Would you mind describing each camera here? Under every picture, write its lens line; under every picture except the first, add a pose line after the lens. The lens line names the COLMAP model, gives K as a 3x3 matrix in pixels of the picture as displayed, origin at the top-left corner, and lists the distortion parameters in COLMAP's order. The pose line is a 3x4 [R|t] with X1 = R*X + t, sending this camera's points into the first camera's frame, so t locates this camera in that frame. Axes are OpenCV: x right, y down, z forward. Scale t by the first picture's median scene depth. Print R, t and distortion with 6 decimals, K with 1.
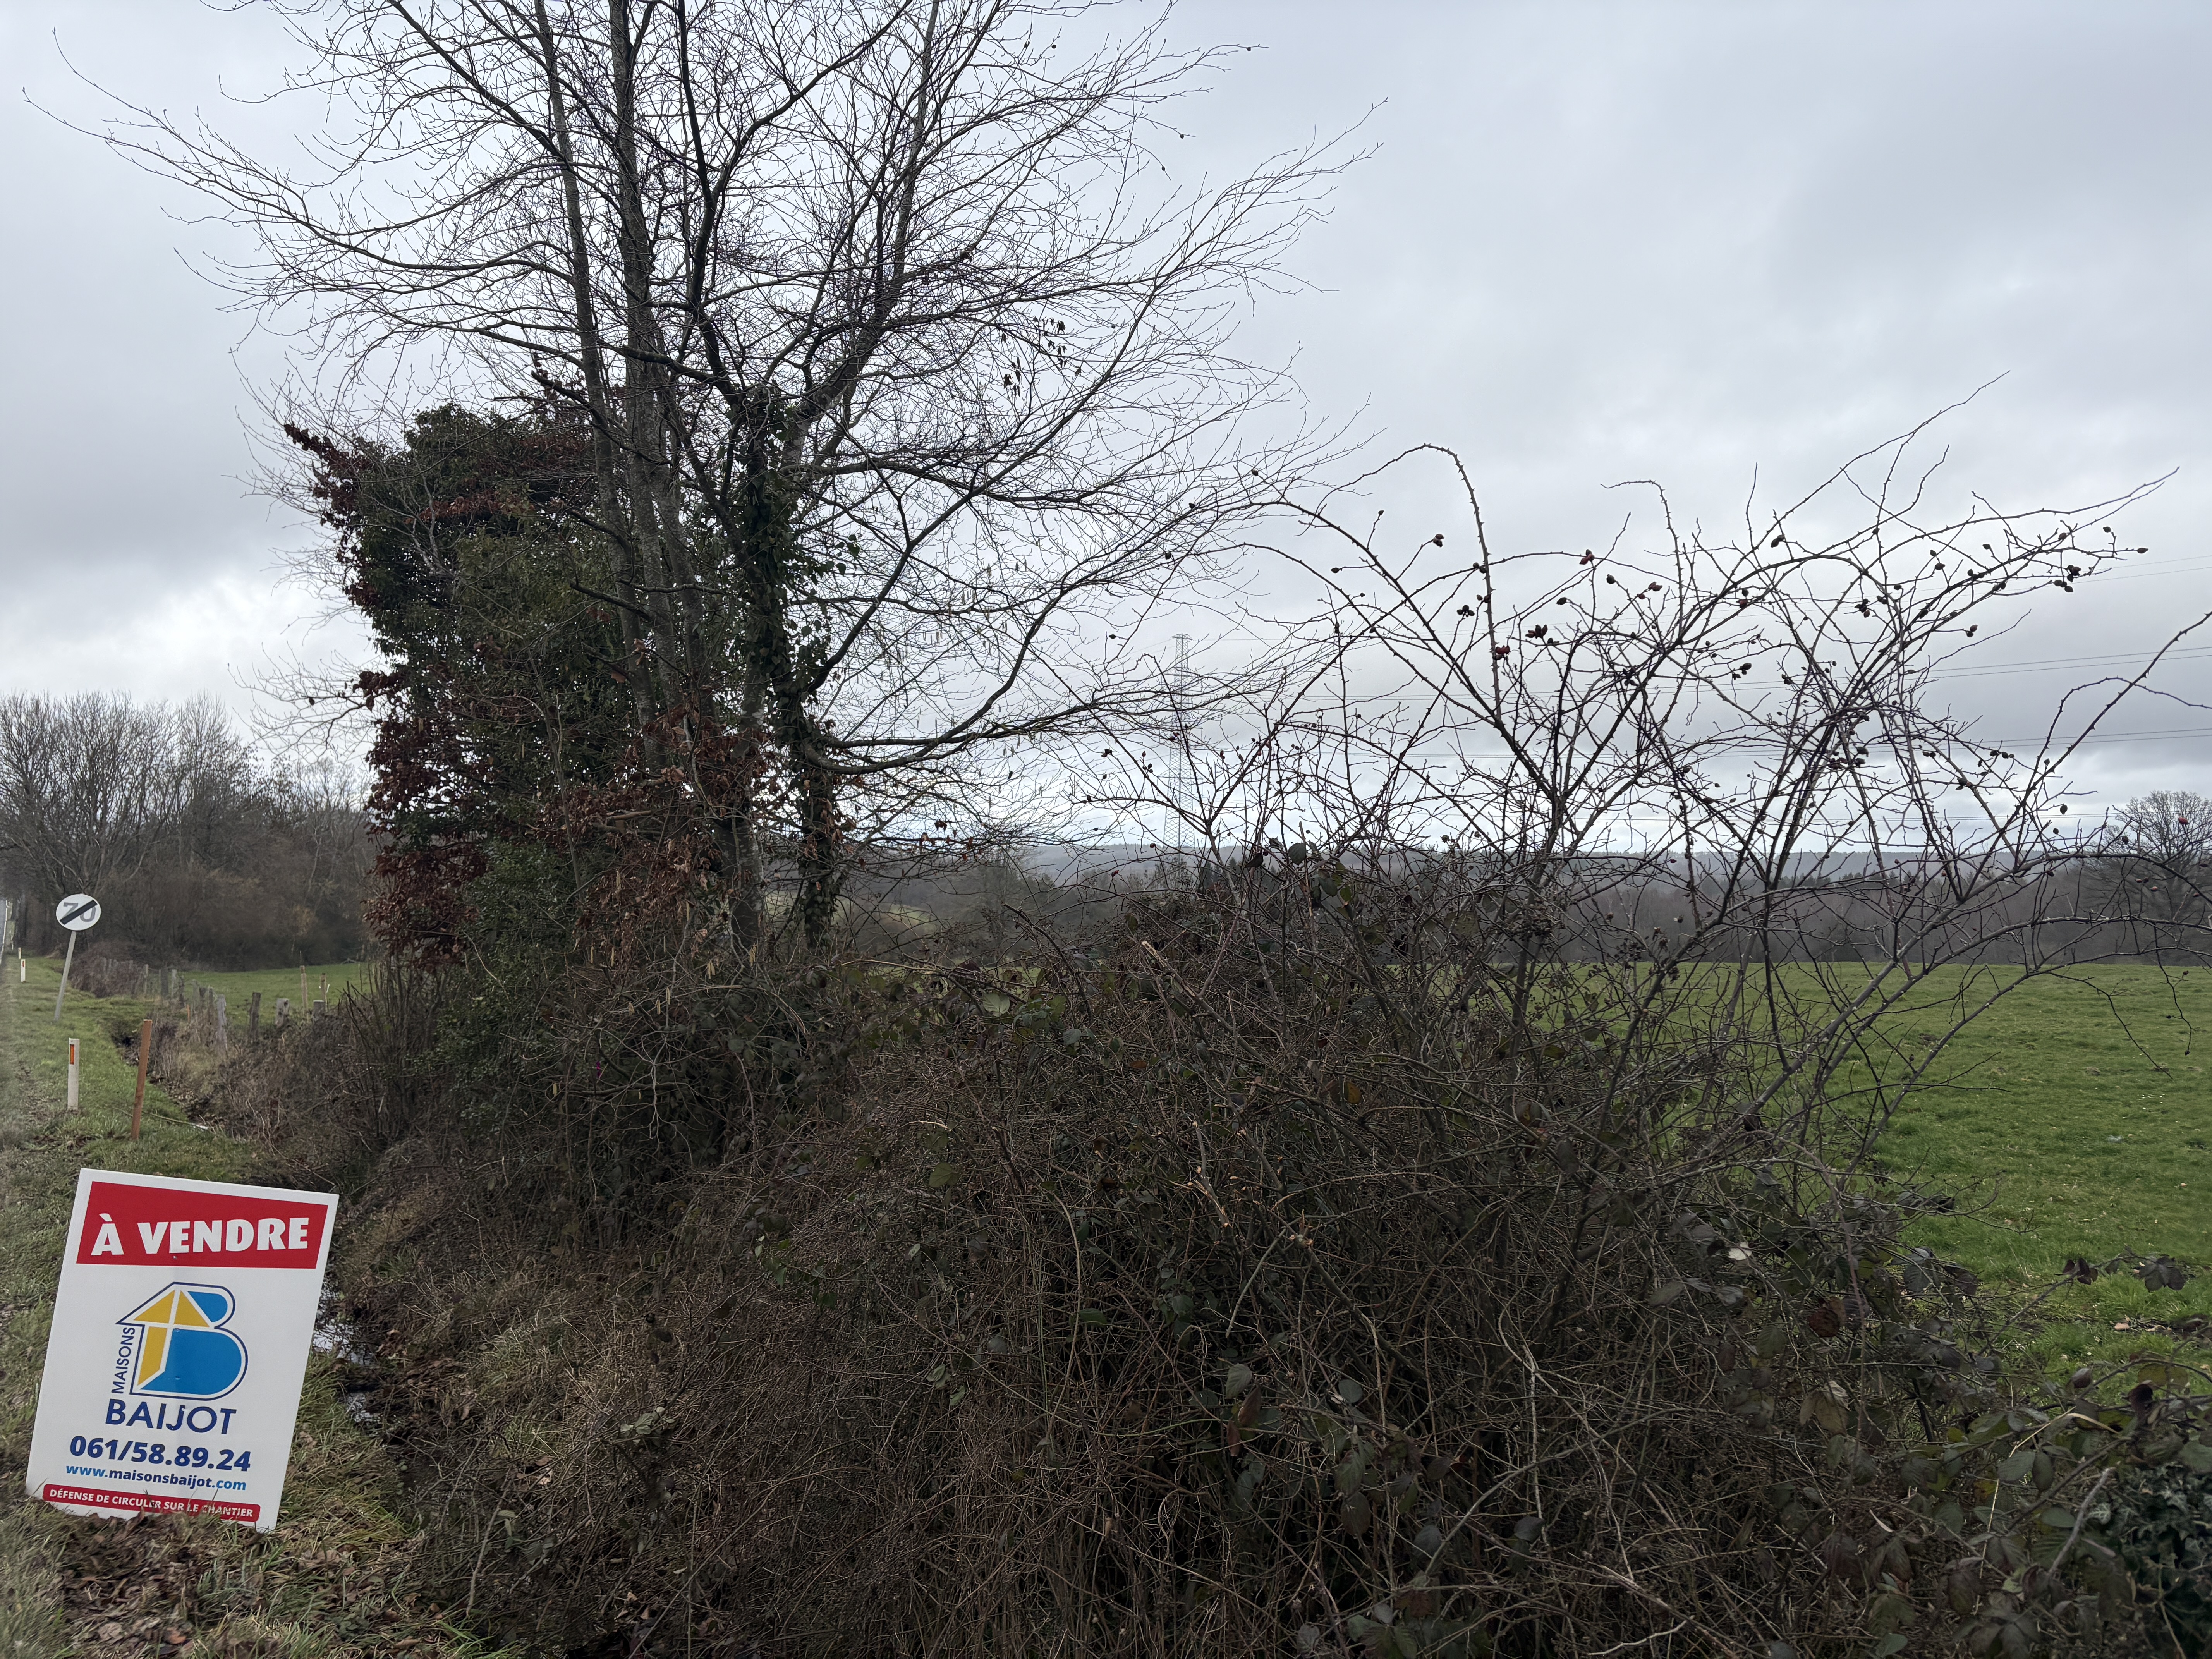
lens RADIAL K [[1644.1, 0, 1103.0], [0, 1644.1, 841.8], [0, 0, 1]] dist [0.072853, -0.083819]
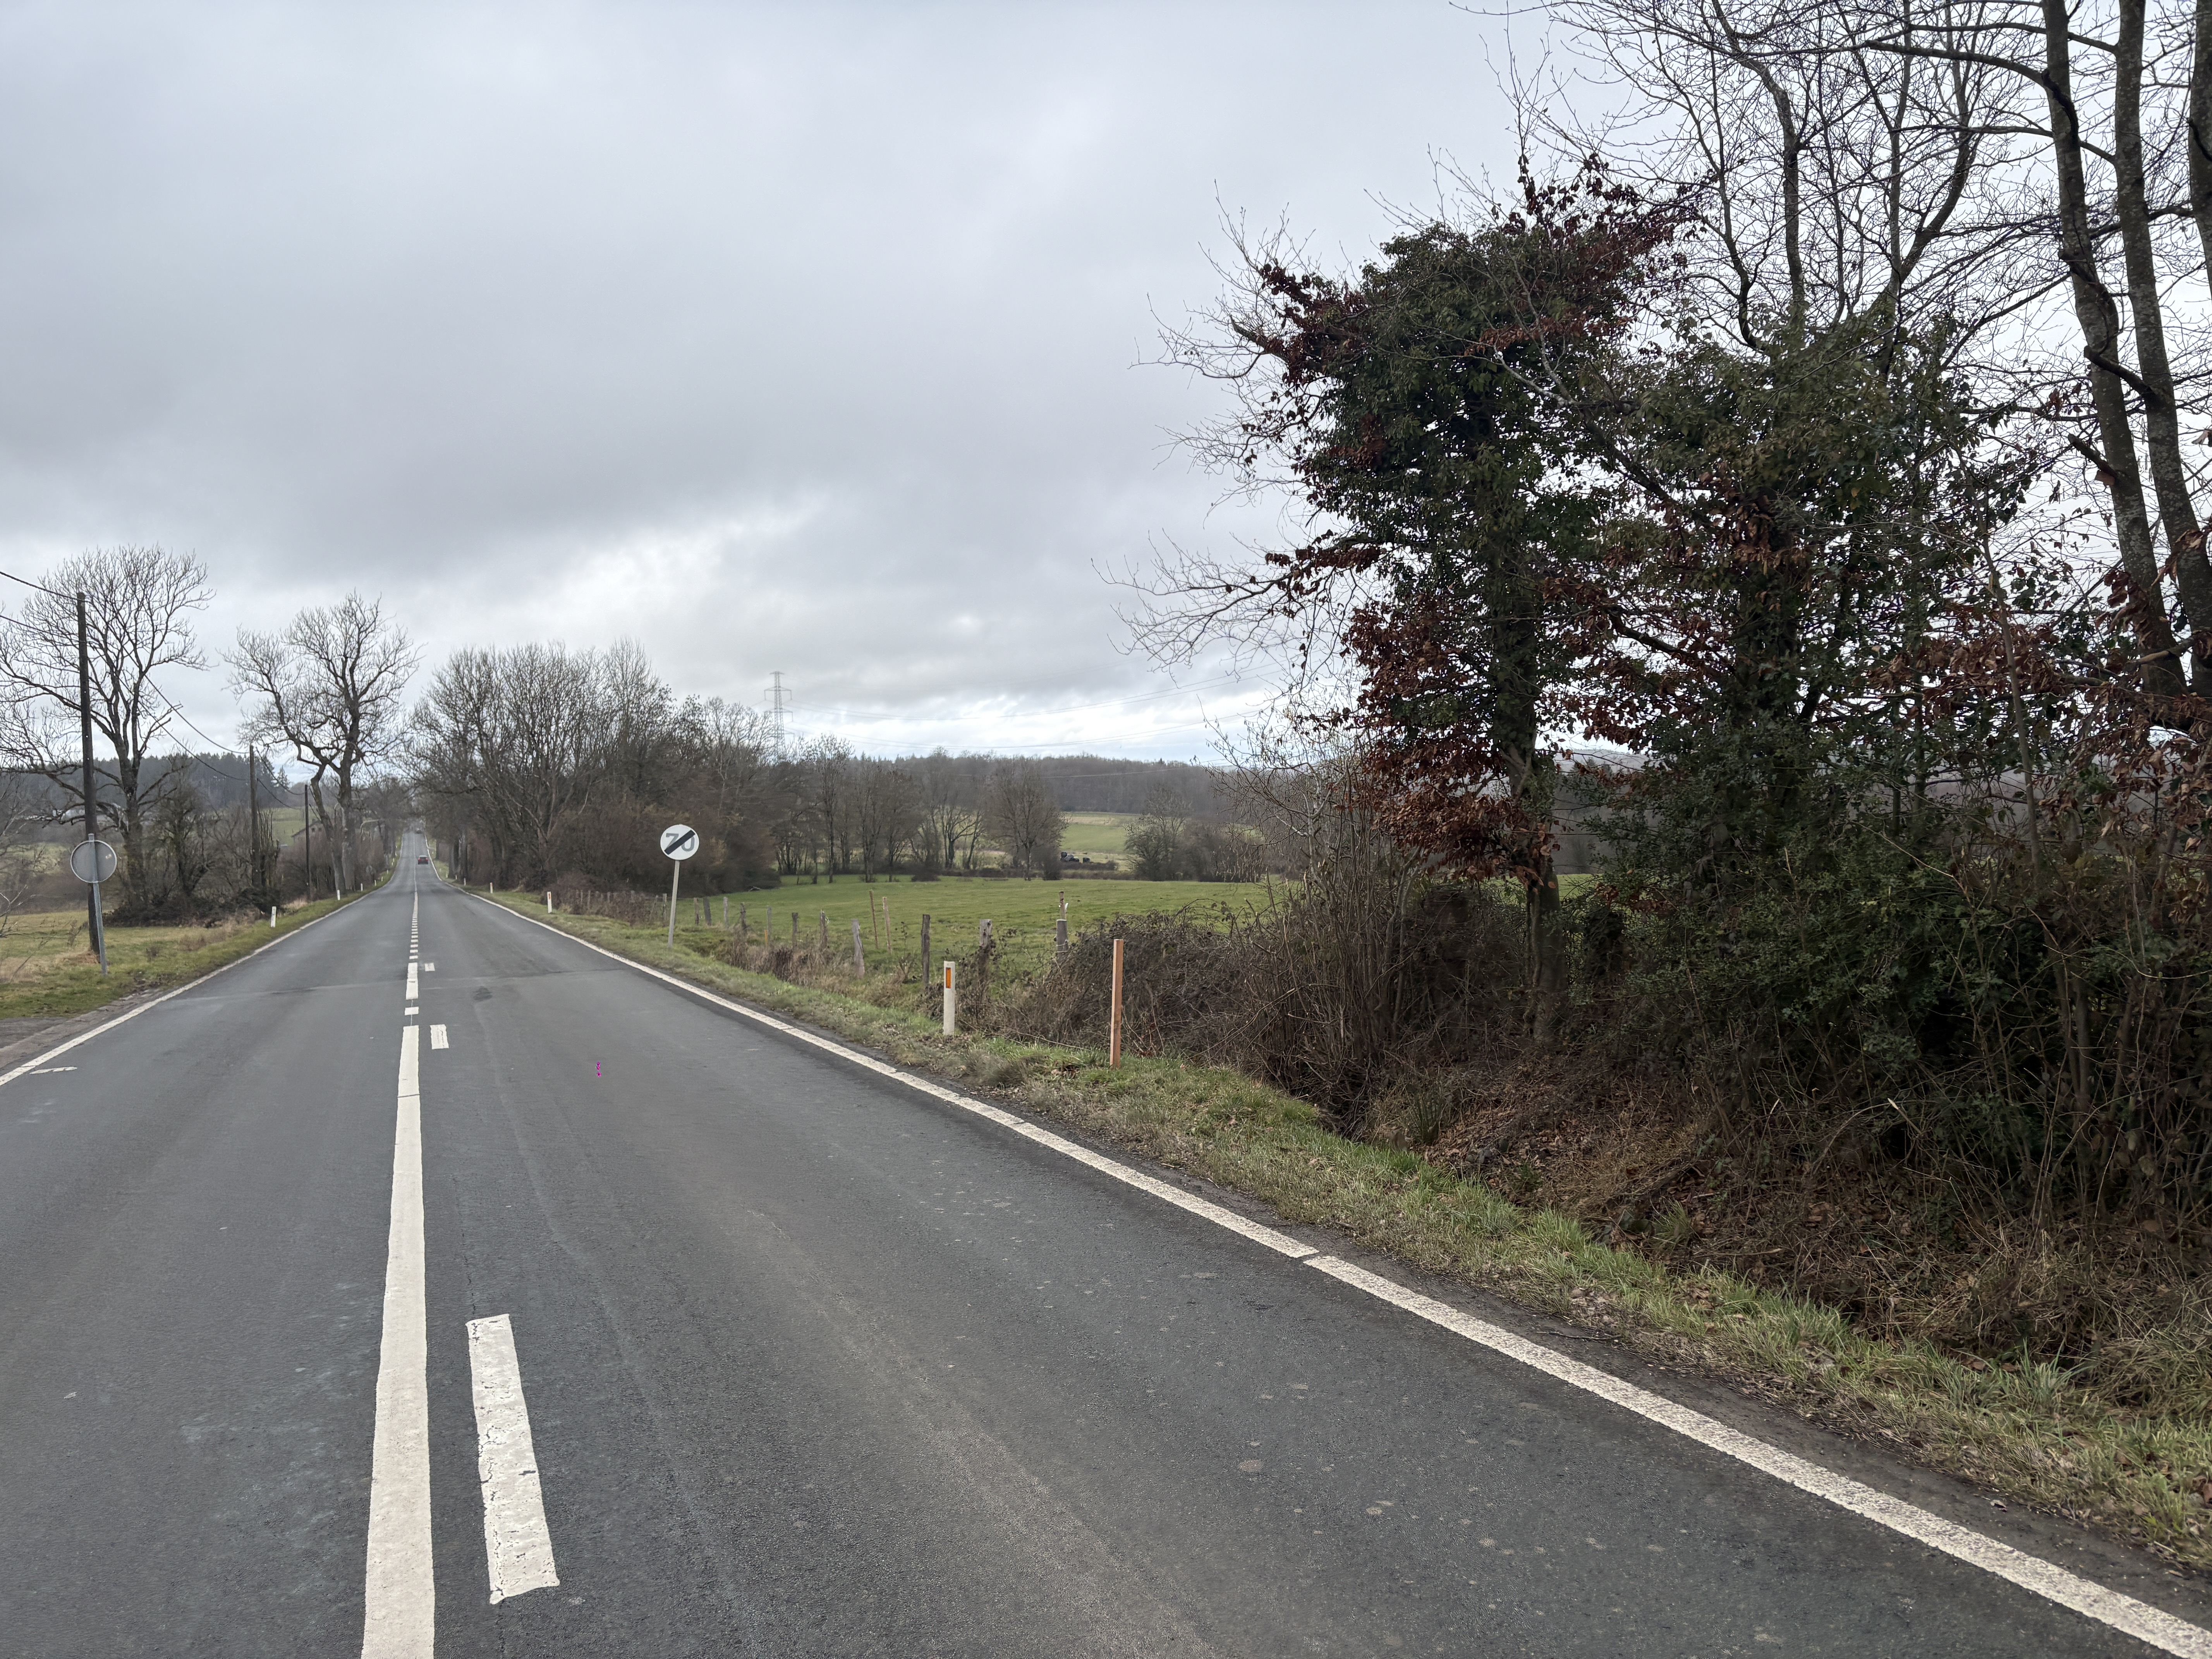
lens RADIAL K [[1644.1, 0, 1103.0], [0, 1644.1, 841.8], [0, 0, 1]] dist [0.072853, -0.083819]
pose [[0.983518, -0.029365, -0.178411, -0.645159], [0.038335, 0.998157, 0.047038, 0.014739], [0.176701, -0.053102, 0.982831, 0.160843]]
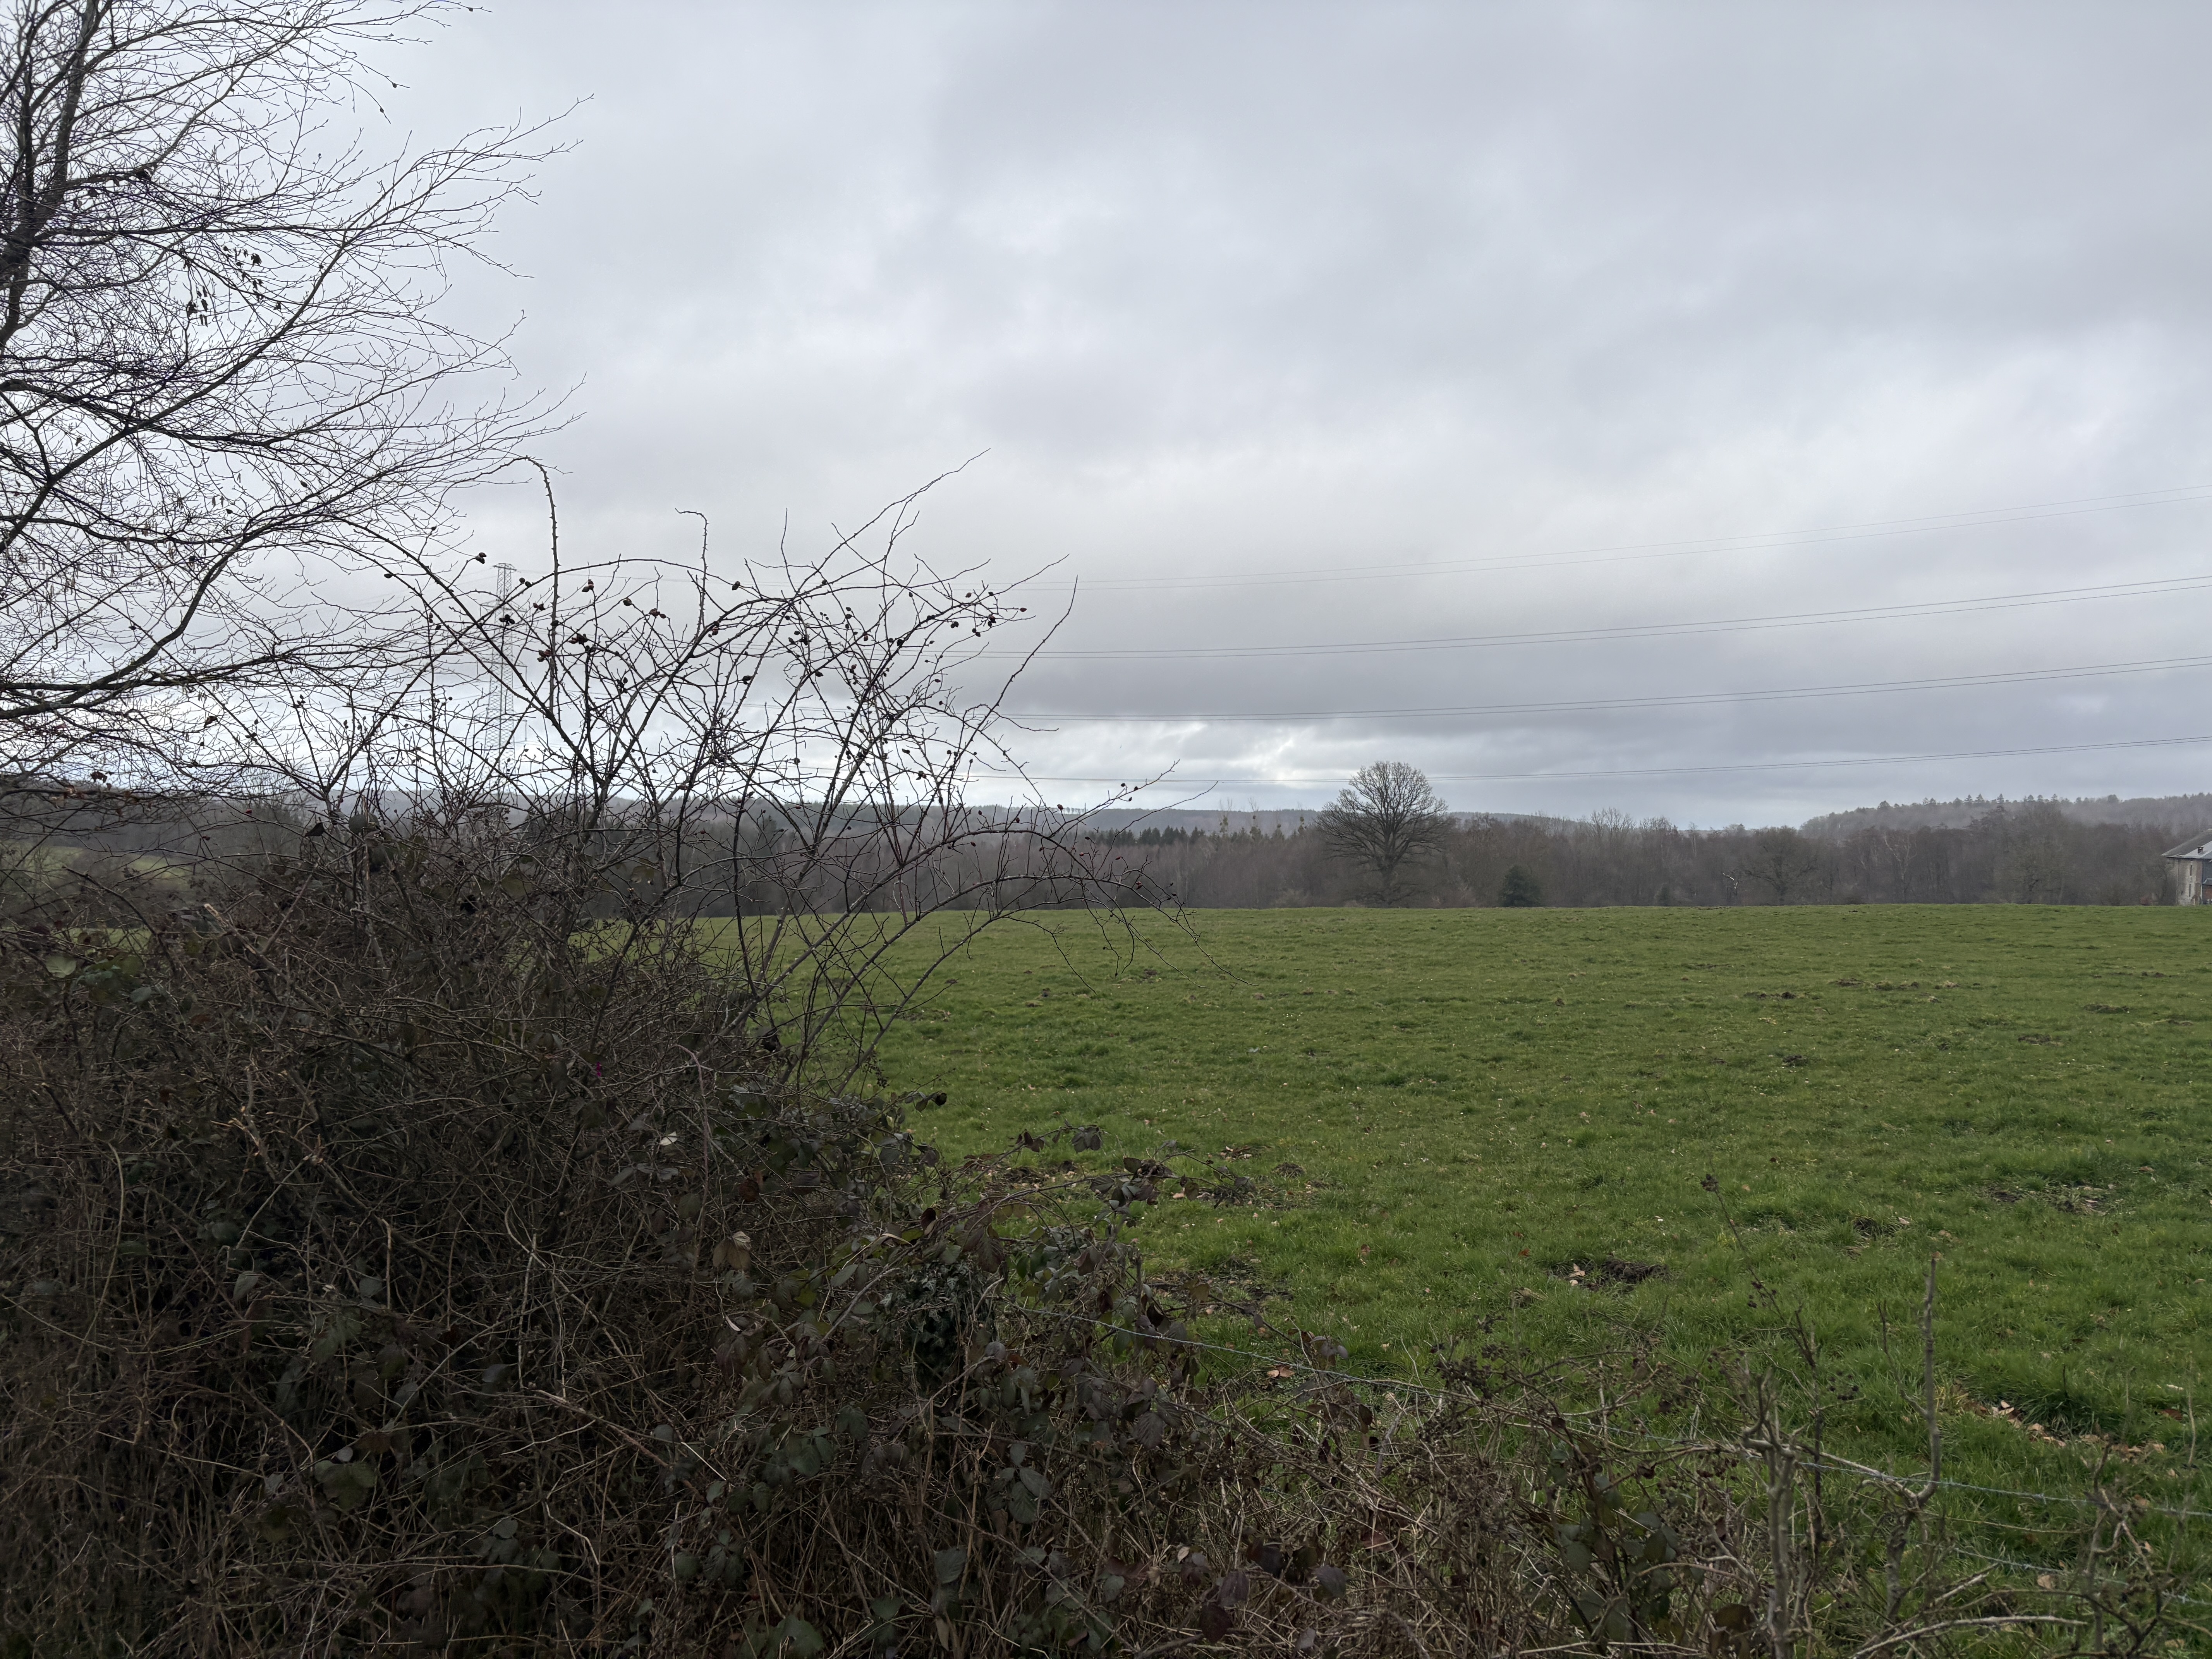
lens RADIAL K [[1638.0, 0, 1114.2], [0, 1638.0, 830.1], [0, 0, 1]] dist [0.052551, -0.053260]
pose [[0.918812, 0.008789, 0.394599, 0.062738], [-0.017838, 0.999655, 0.019271, -0.008305], [-0.394293, -0.024745, 0.918651, -0.102240]]
